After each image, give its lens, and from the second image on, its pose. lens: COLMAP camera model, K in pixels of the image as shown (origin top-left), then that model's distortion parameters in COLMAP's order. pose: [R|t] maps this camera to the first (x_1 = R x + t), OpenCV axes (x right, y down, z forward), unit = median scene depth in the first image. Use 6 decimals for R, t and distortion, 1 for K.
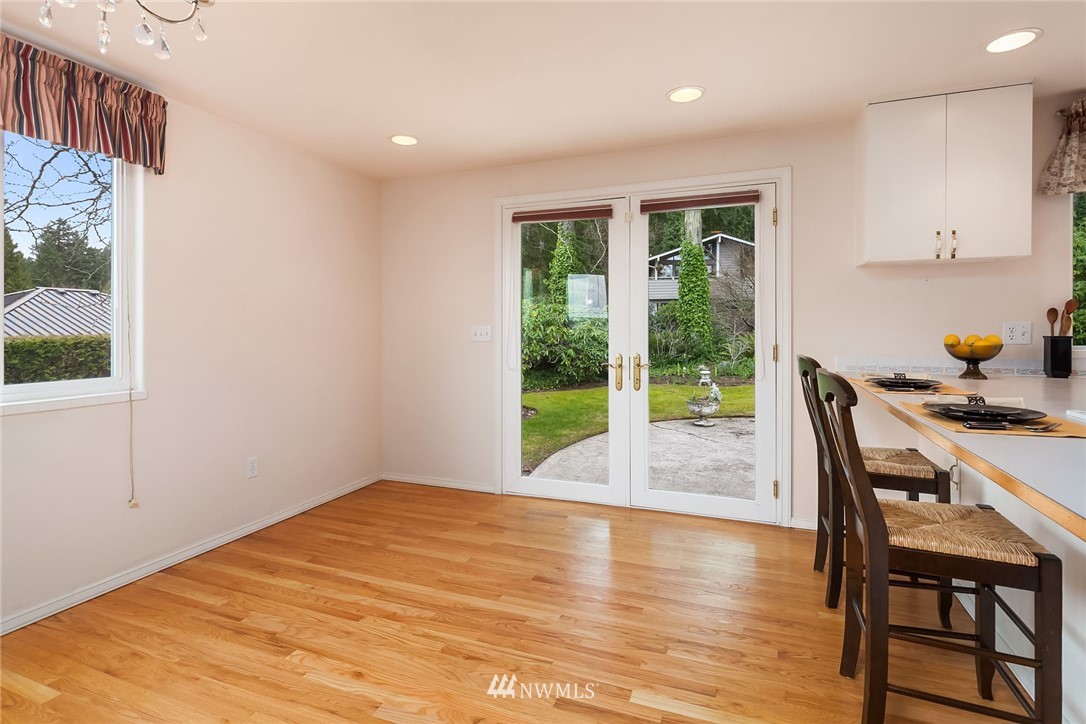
lens RADIAL K [[529.1, 0, 538.8], [0, 529.1, 331.7], [0, 0, 1]] dist [-0.000503, -0.001889]
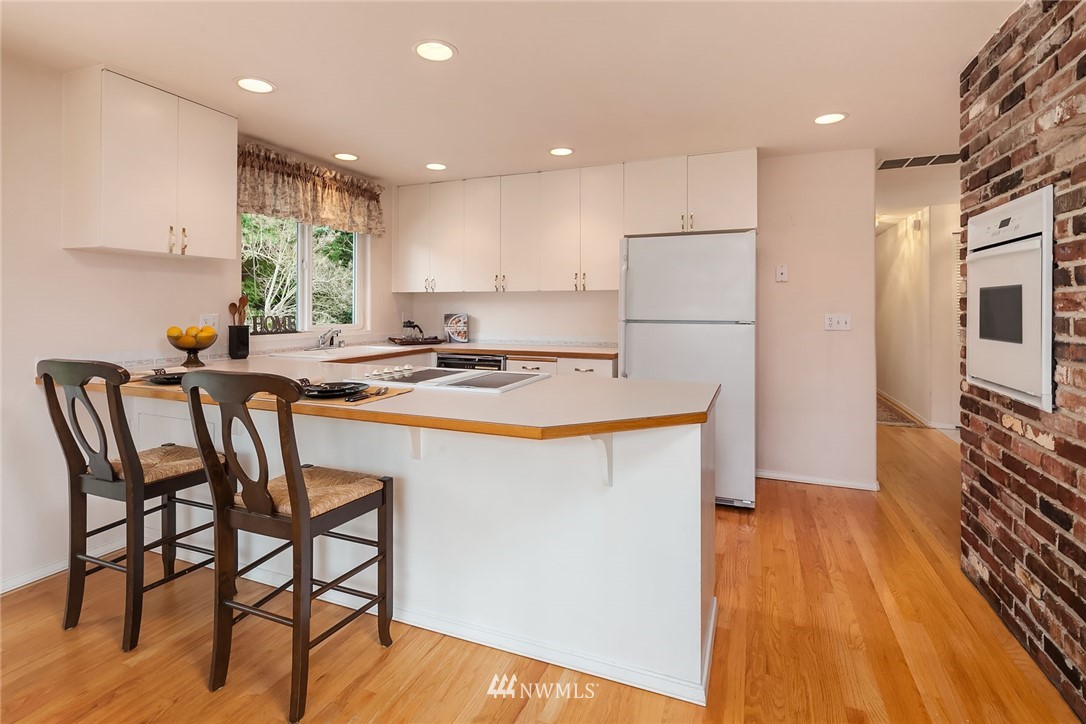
lens RADIAL K [[530.7, 0, 536.0], [0, 530.7, 308.7], [0, 0, 1]] dist [0.001088, -0.000261]
pose [[0.017364, 0.003448, 0.999843, -0.262969], [0.009198, 0.999951, -0.003608, -0.020772], [-0.999807, 0.009259, 0.017331, 0.279312]]
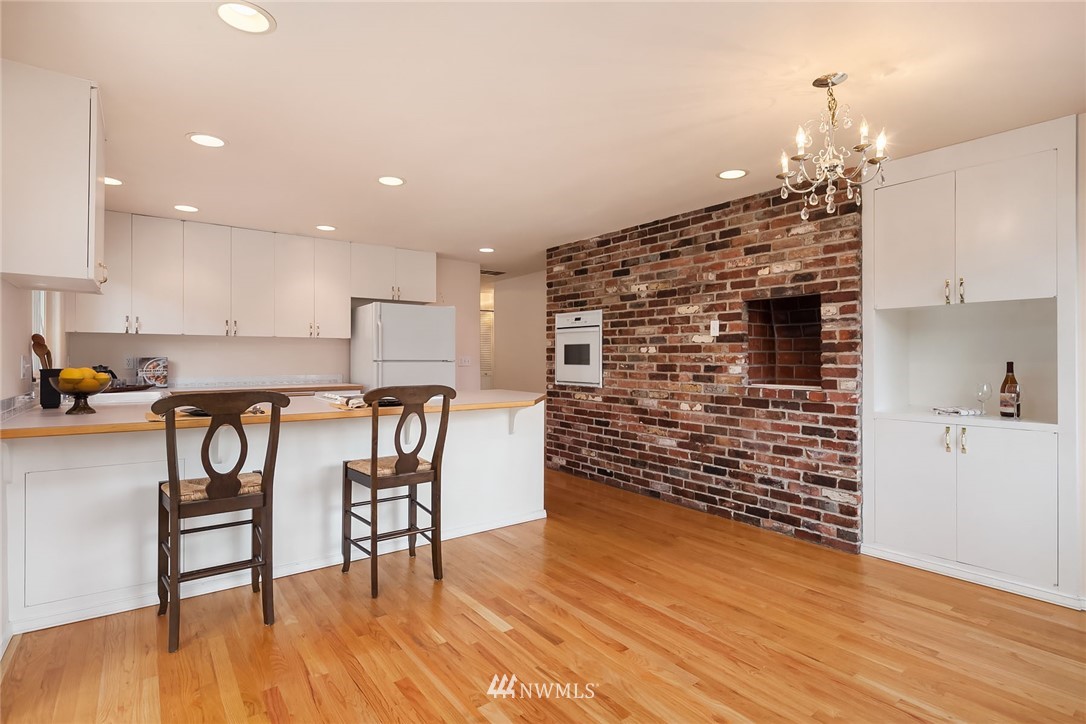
lens RADIAL K [[532.2, 0, 538.5], [0, 532.2, 357.5], [0, 0, 1]] dist [0.002282, -0.000208]
pose [[-0.849742, 0.003821, 0.527185, -0.408189], [0.008574, 0.999942, 0.006573, -0.012230], [-0.527129, 0.010105, -0.849725, 1.408004]]
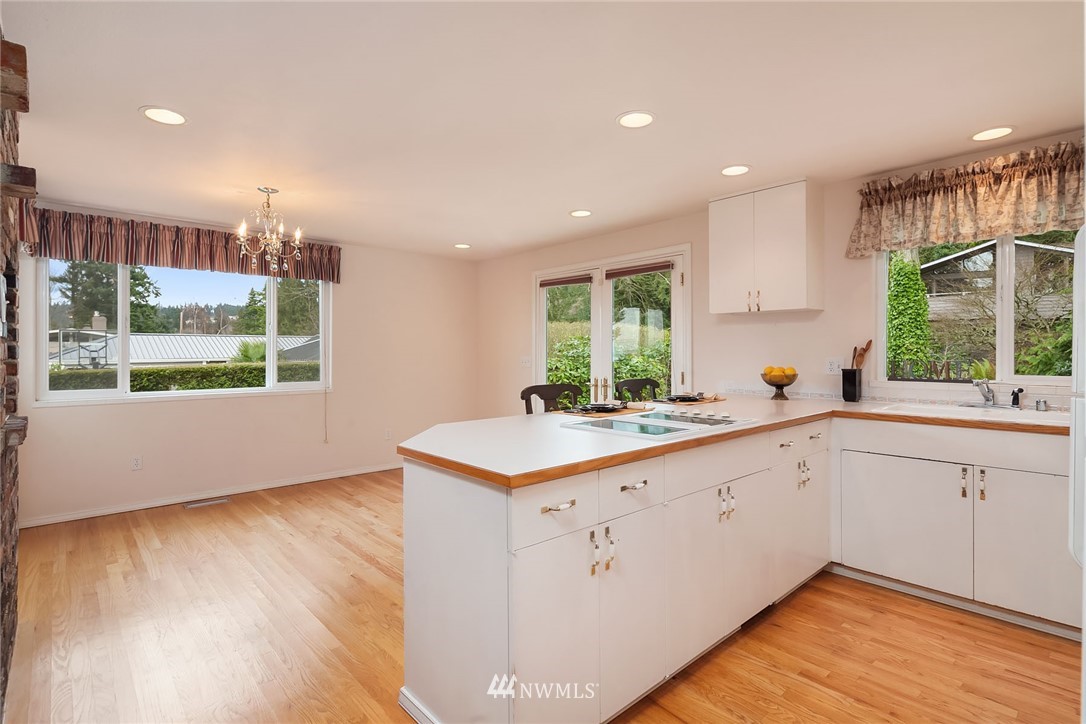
lens RADIAL K [[527.2, 0, 538.2], [0, 527.2, 352.4], [0, 0, 1]] dist [0.001894, -0.000692]
pose [[0.894786, 0.001543, -0.446492, 0.885209], [-0.005036, 0.999965, -0.006636, -0.019042], [0.446466, 0.008186, 0.894763, -0.481138]]
